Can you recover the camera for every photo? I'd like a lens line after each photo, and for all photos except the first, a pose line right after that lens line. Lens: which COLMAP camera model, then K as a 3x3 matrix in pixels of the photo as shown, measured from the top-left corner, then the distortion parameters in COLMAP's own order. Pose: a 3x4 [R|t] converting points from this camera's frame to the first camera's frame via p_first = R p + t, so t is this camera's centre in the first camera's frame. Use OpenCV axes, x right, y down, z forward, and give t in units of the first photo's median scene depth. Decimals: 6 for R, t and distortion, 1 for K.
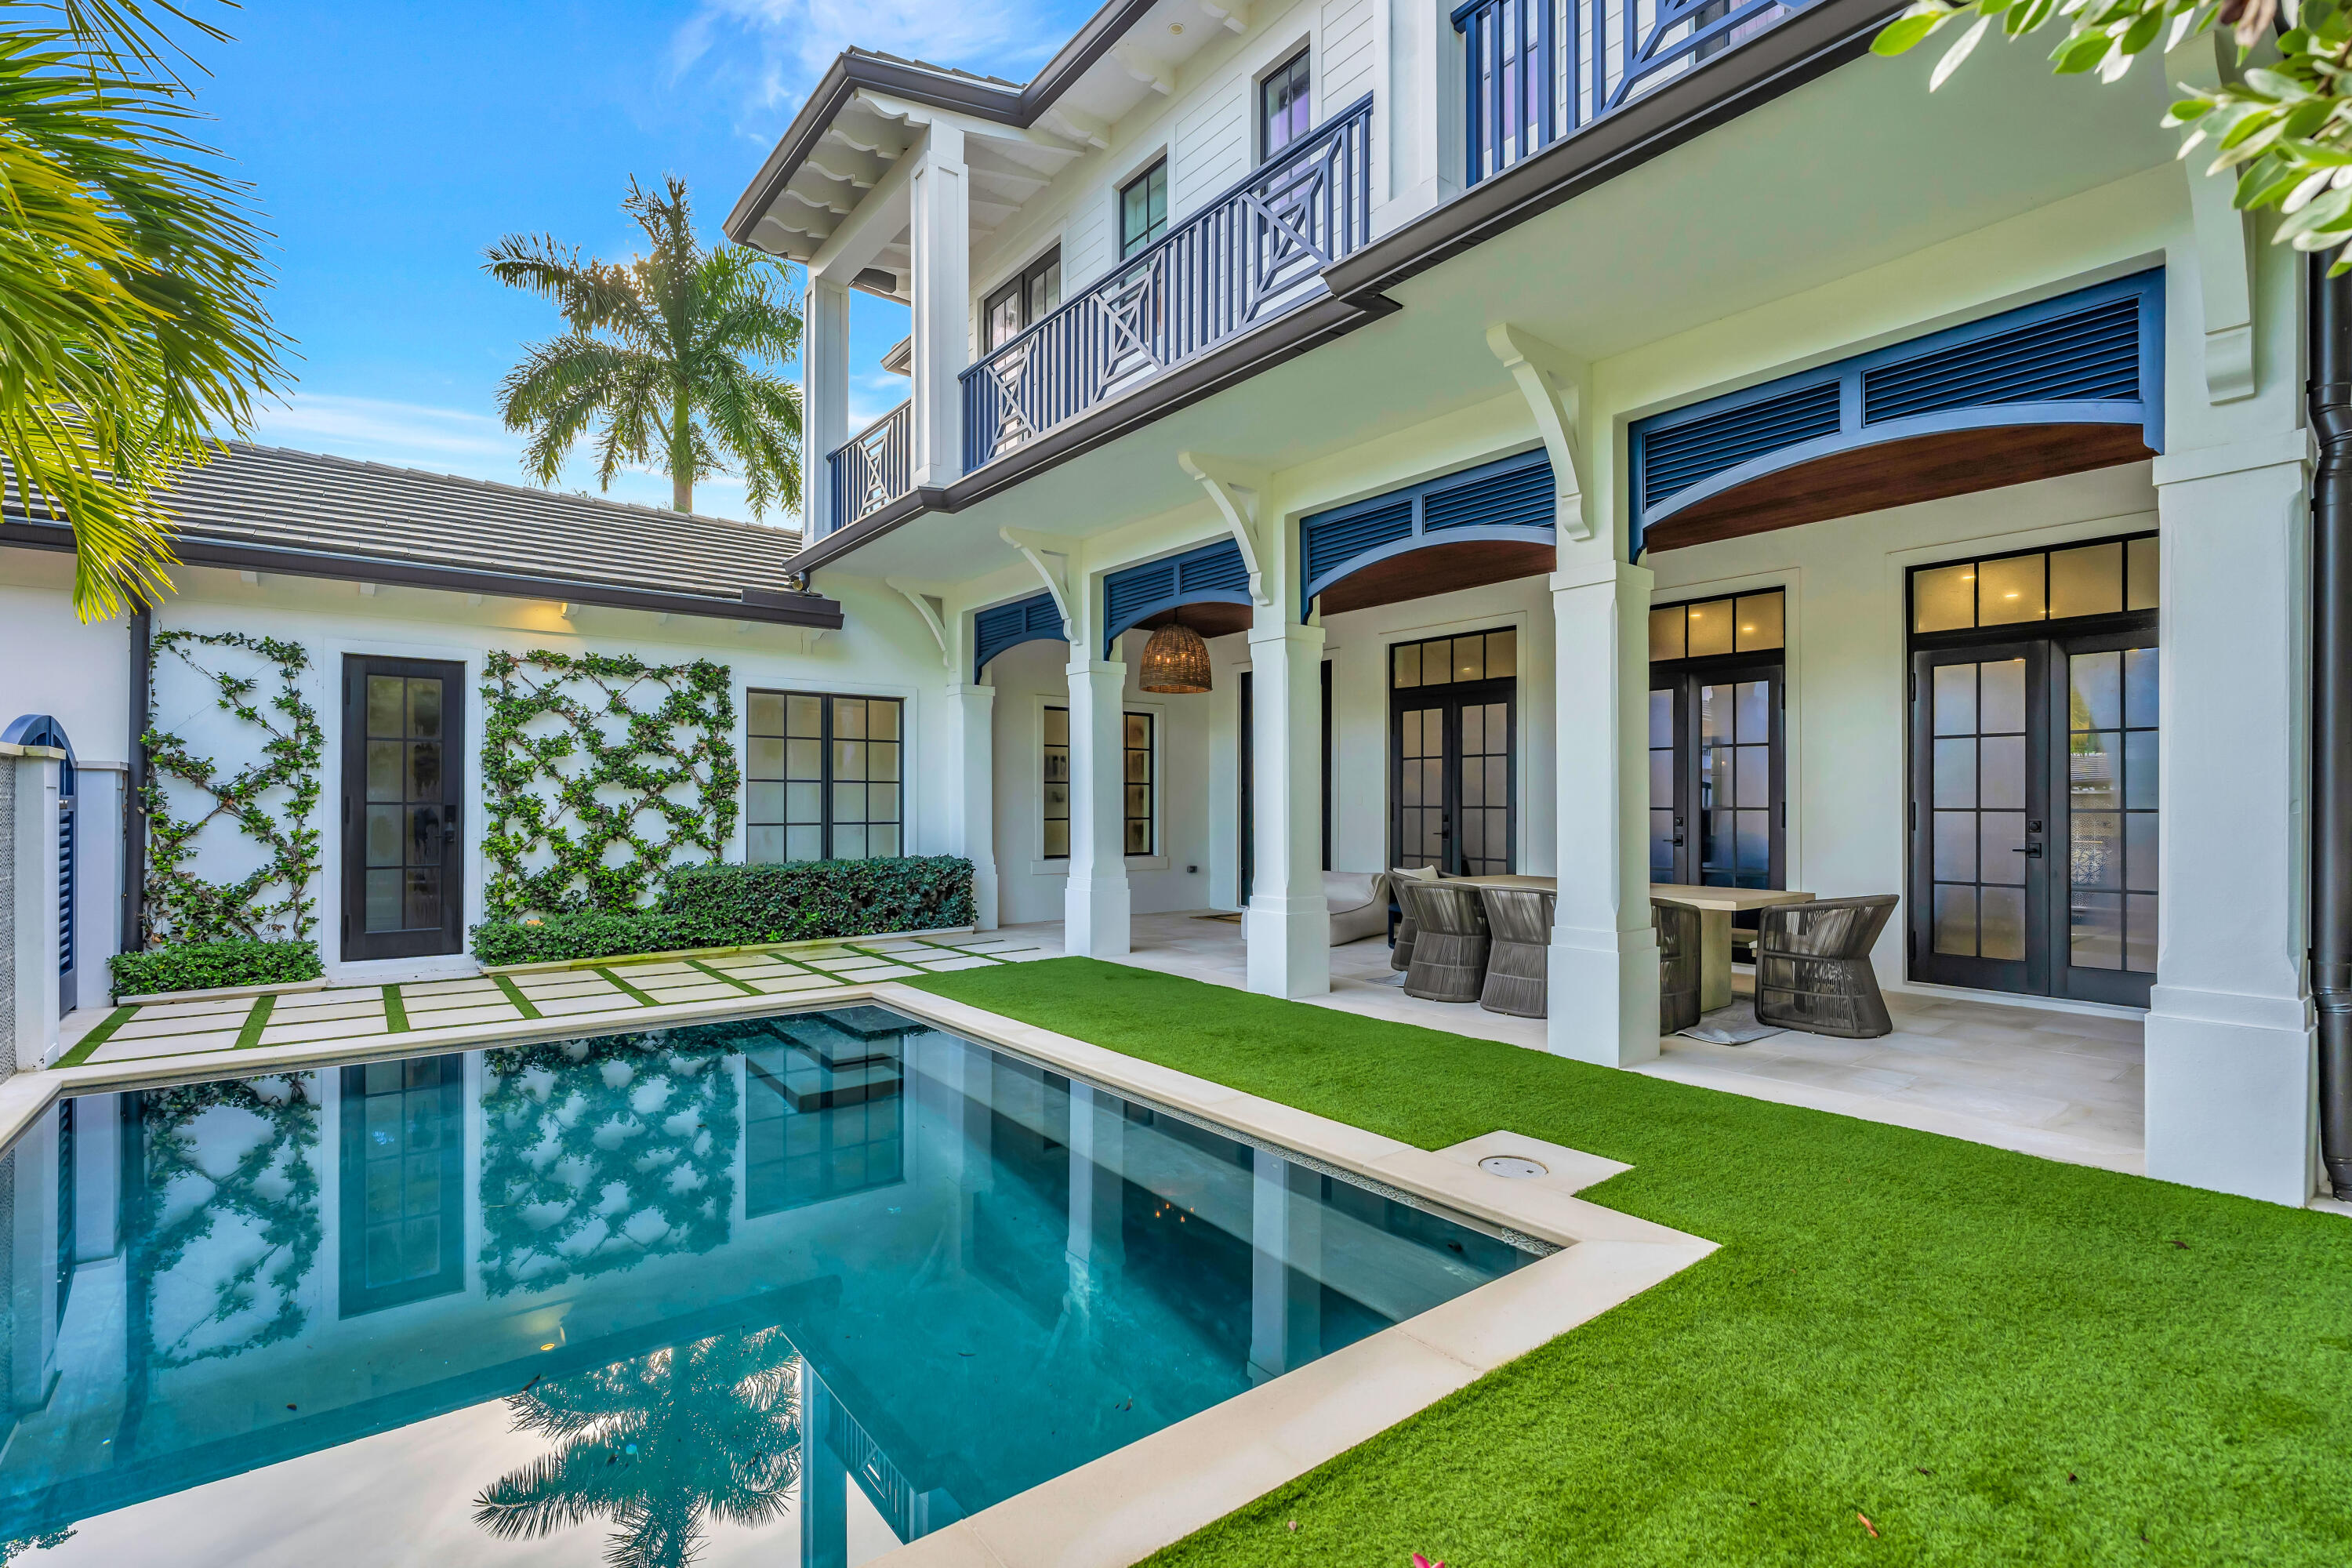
lens RADIAL K [[1056.8, 0, 1148.5], [0, 1056.8, 792.8], [0, 0, 1]] dist [-0.005264, 0.000227]
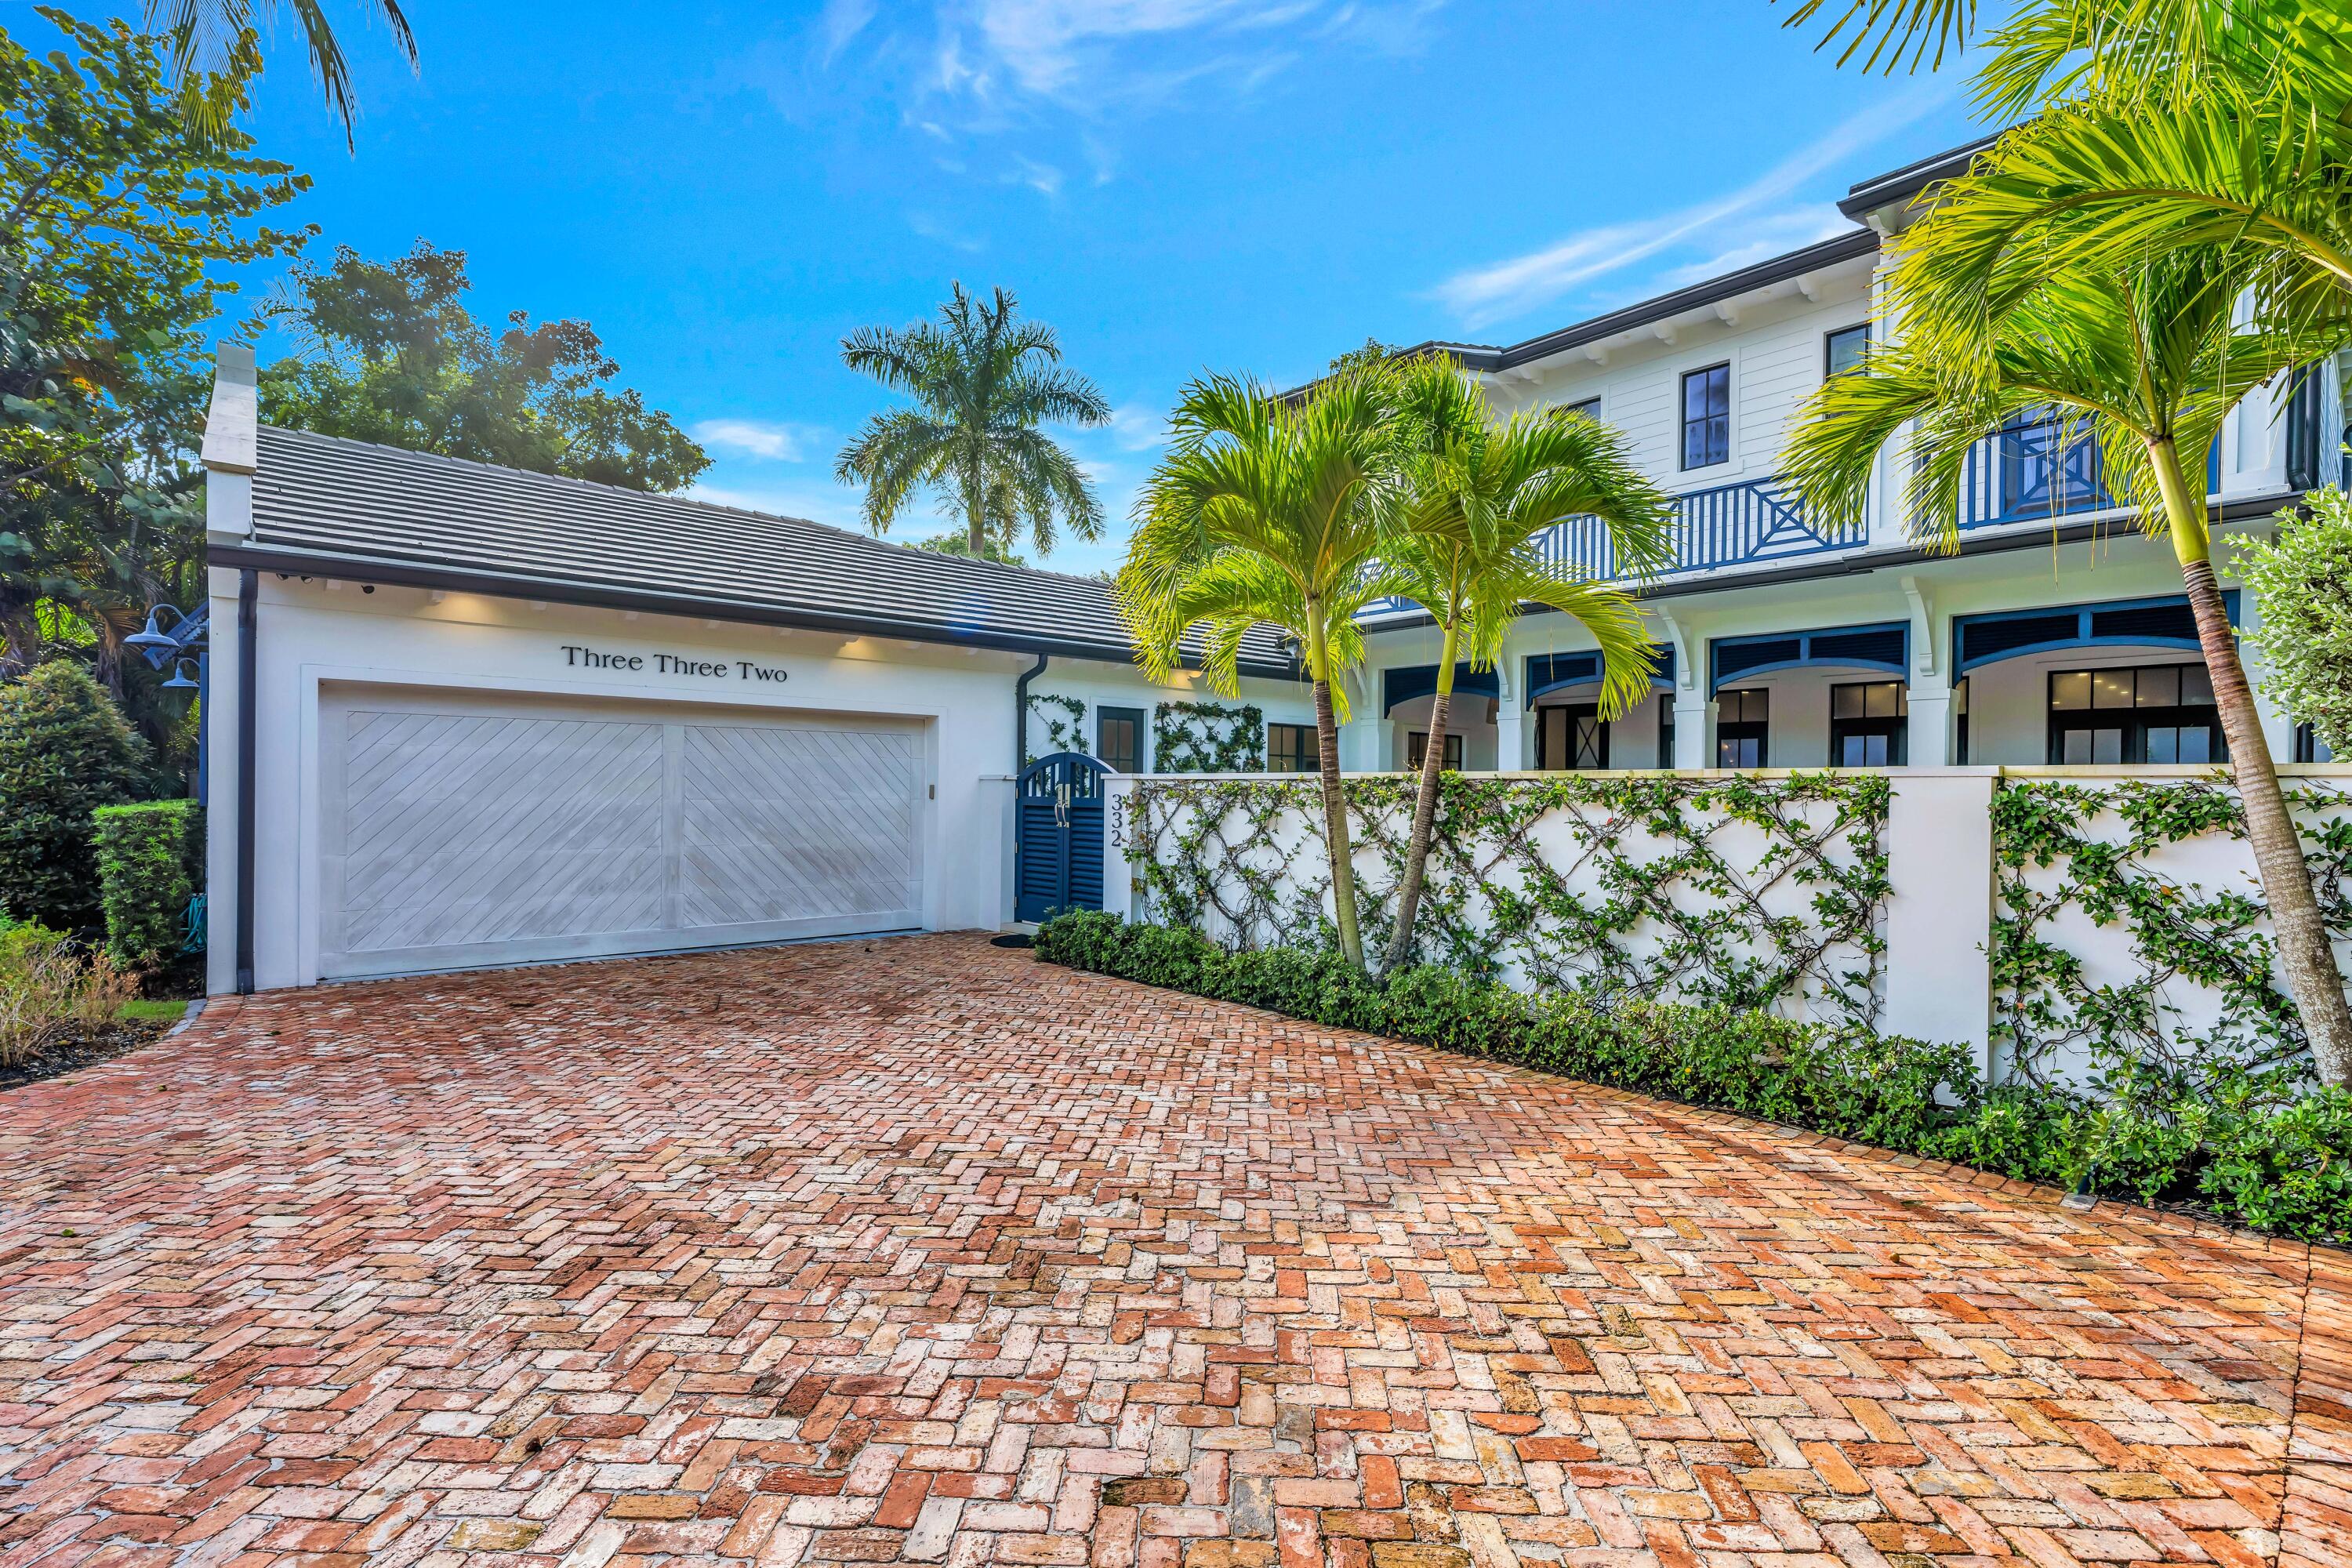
lens RADIAL K [[1056.8, 0, 1148.5], [0, 1056.8, 792.8], [0, 0, 1]] dist [-0.005264, 0.000227]
pose [[0.999536, 0.012008, 0.027984, -0.683775], [-0.012432, 0.999809, 0.015048, -0.023617], [-0.027798, -0.015389, 0.999495, -0.577873]]
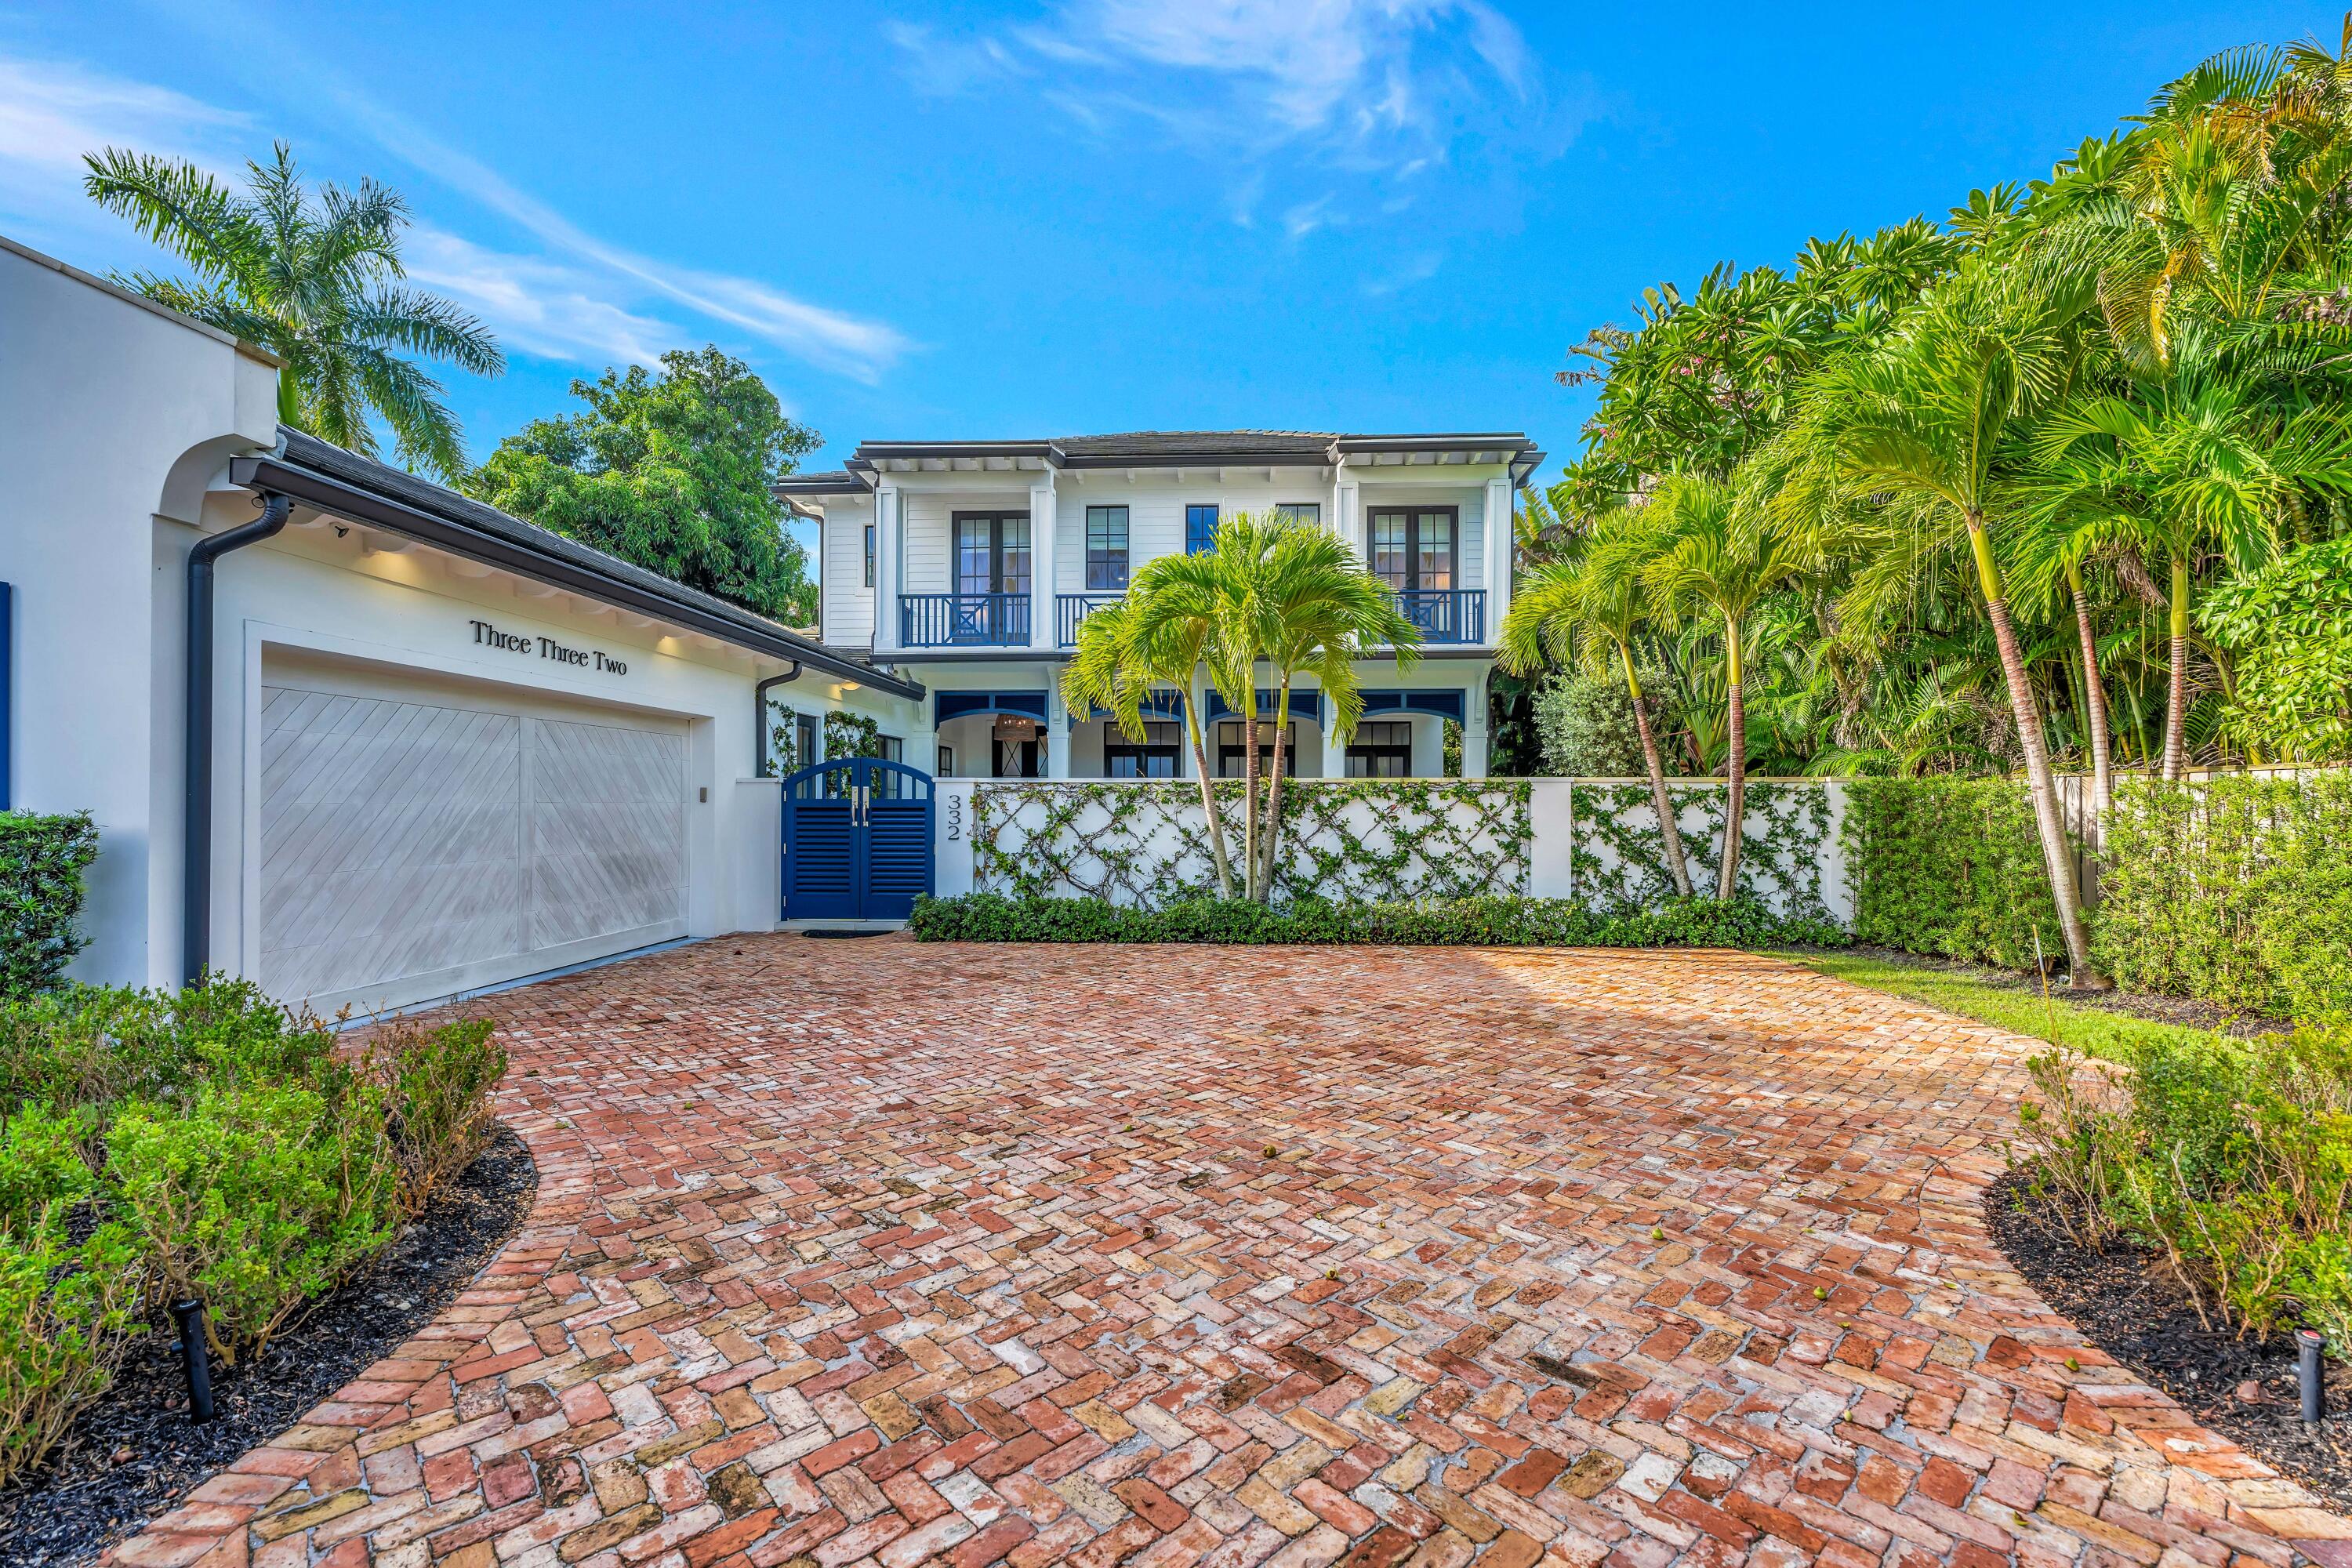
lens RADIAL K [[1056.8, 0, 1148.5], [0, 1056.8, 792.8], [0, 0, 1]] dist [-0.005264, 0.000227]
pose [[0.682673, 0.010330, 0.730651, -1.507422], [-0.011817, 0.999925, -0.003097, -0.006154], [-0.730629, -0.006520, 0.682744, -0.523731]]
